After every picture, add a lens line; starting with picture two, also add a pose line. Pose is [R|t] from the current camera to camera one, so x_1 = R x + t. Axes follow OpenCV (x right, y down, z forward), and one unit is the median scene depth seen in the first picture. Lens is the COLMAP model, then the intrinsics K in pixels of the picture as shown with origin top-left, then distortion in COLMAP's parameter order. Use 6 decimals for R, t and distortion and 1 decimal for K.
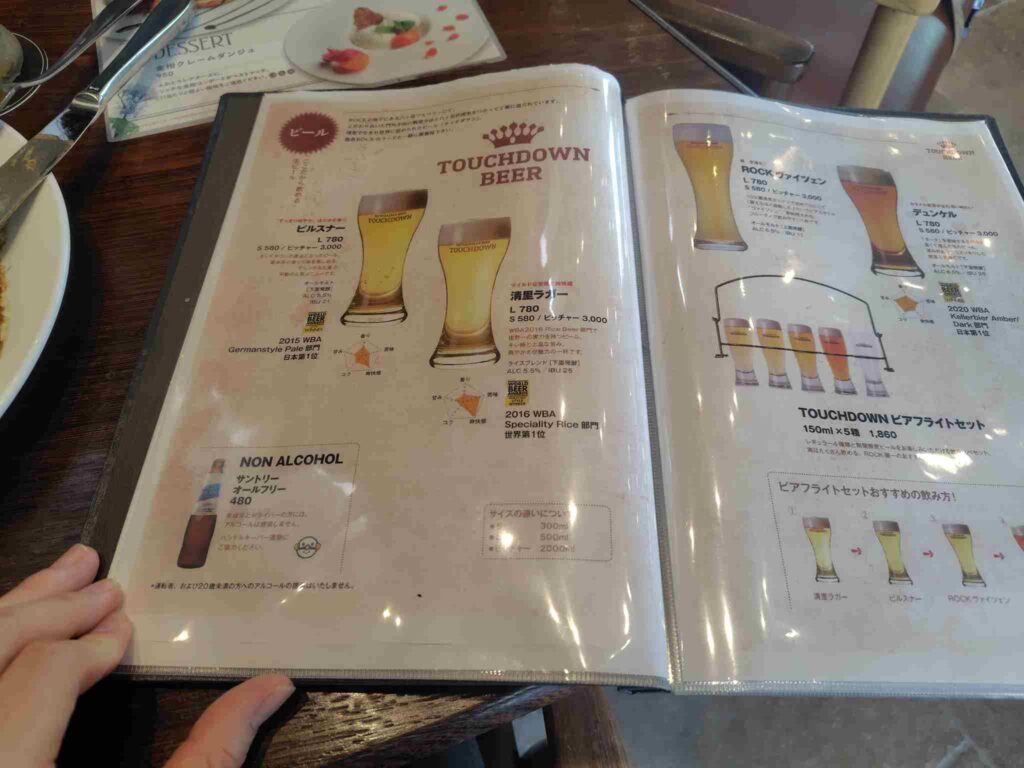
lens RADIAL K [[703.1, 0, 512.0], [0, 703.1, 384.0], [0, 0, 1]] dist [0.007601, -0.038546]
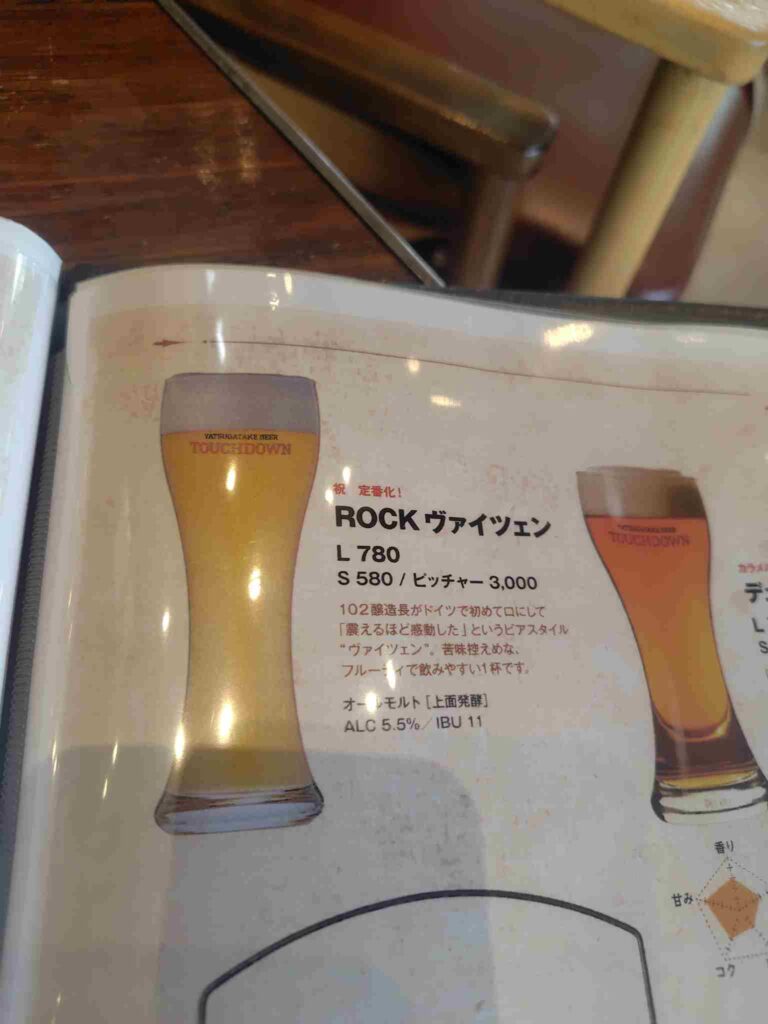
lens RADIAL K [[703.1, 0, 384.0], [0, 703.1, 512.0], [0, 0, 1]] dist [0.007601, -0.038546]
pose [[0.988200, -0.029078, 0.150384, 0.398769], [0.012021, 0.993510, 0.113110, -0.471916], [-0.152697, -0.109968, 0.982136, 0.843762]]
